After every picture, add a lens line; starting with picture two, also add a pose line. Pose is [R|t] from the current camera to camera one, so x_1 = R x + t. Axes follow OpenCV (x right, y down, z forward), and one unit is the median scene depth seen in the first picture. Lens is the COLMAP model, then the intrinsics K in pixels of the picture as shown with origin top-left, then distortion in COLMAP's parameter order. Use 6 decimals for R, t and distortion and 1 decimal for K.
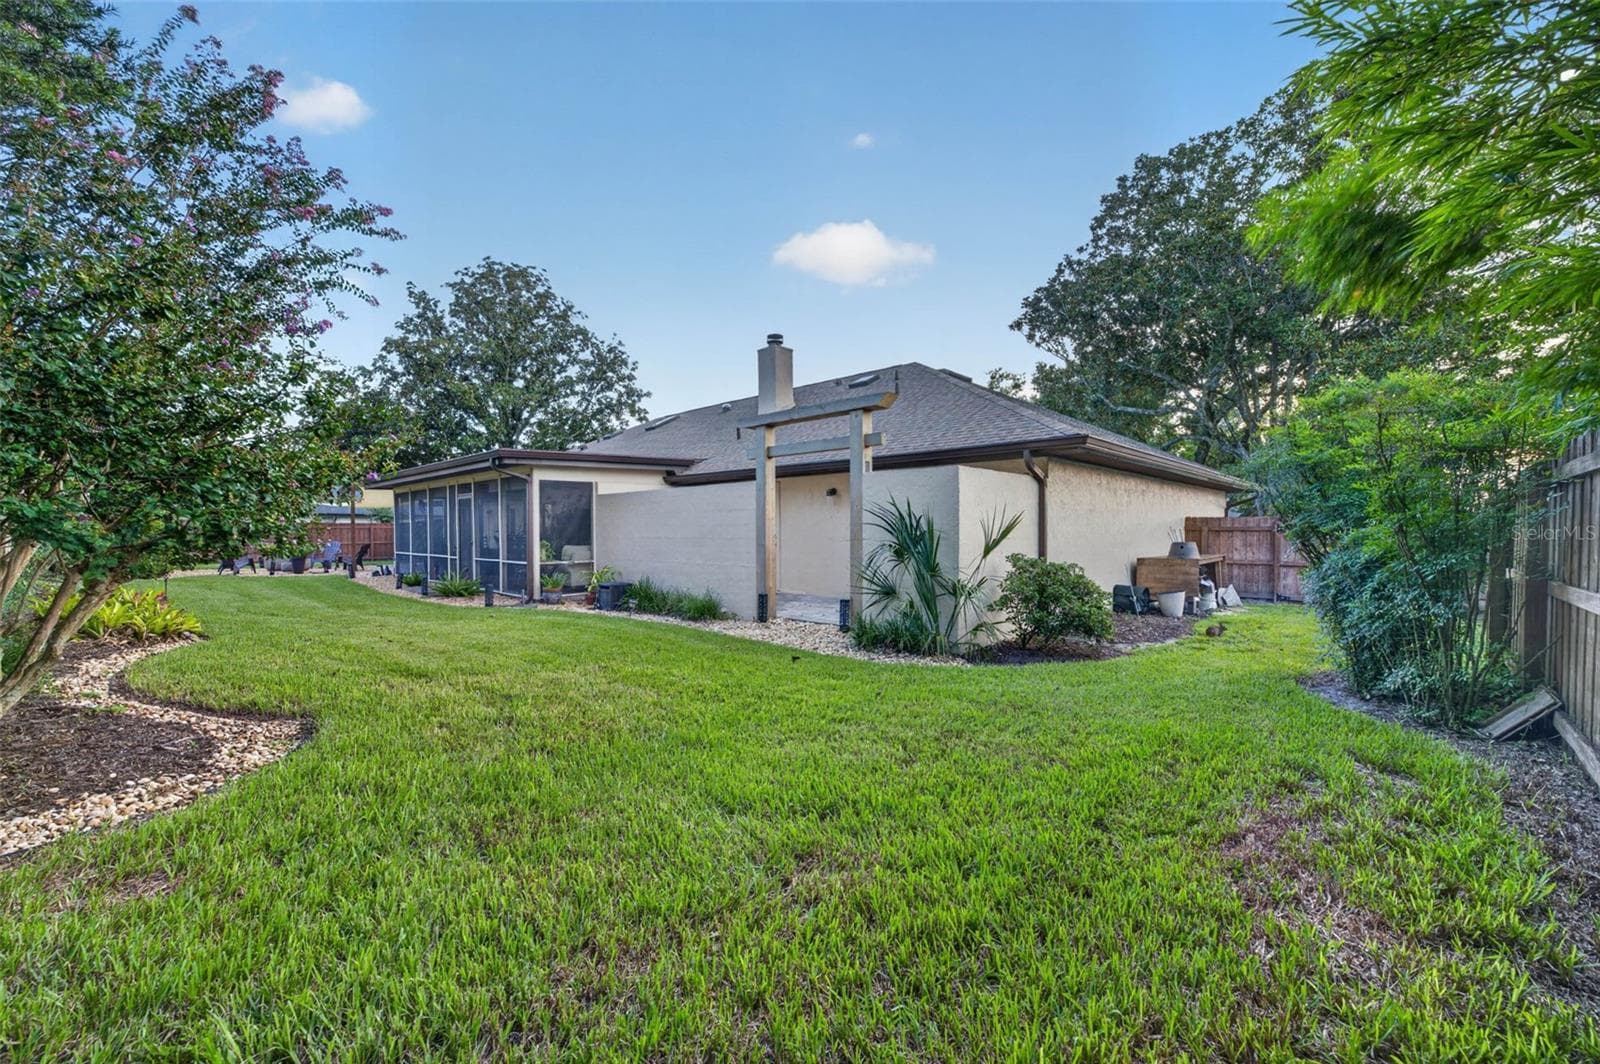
lens RADIAL K [[676.8, 0, 806.5], [0, 676.8, 539.4], [0, 0, 1]] dist [-0.000140, 0.000302]
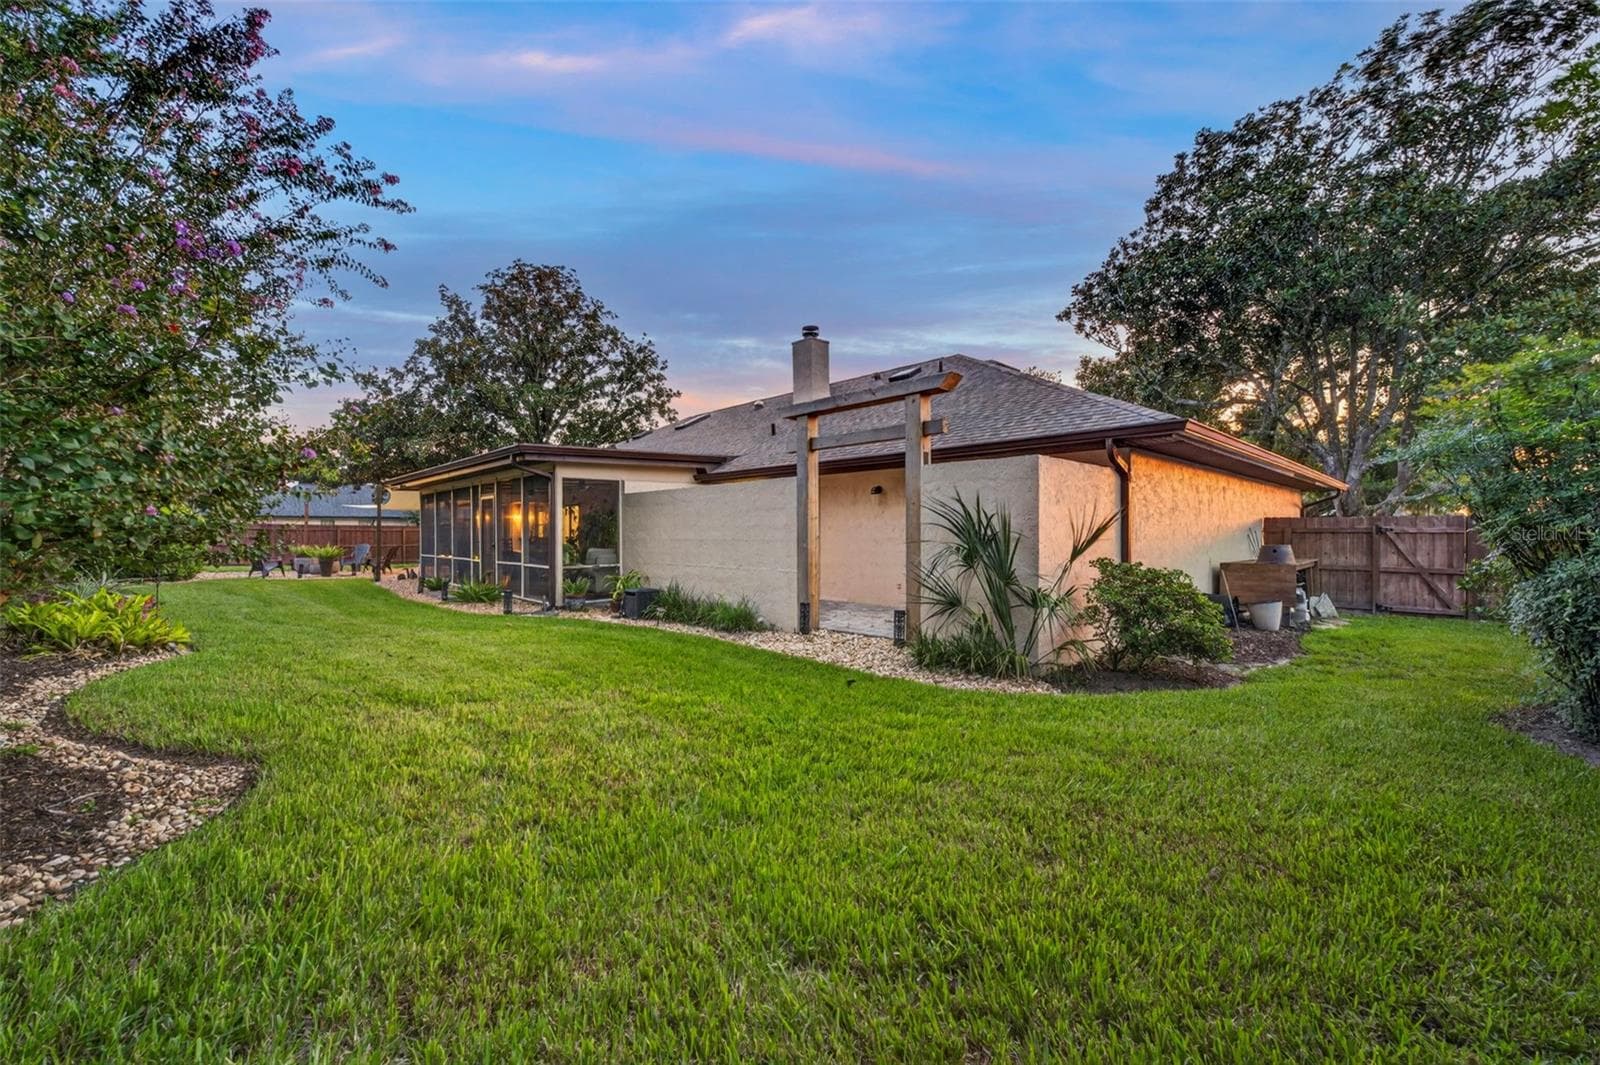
lens RADIAL K [[670.3, 0, 797.7], [0, 670.3, 539.2], [0, 0, 1]] dist [-0.002029, -0.000417]
pose [[0.998612, 0.000571, -0.052661, -0.022864], [-0.000843, 0.999986, -0.005150, 0.001299], [0.052657, 0.005187, 0.998599, 0.099461]]
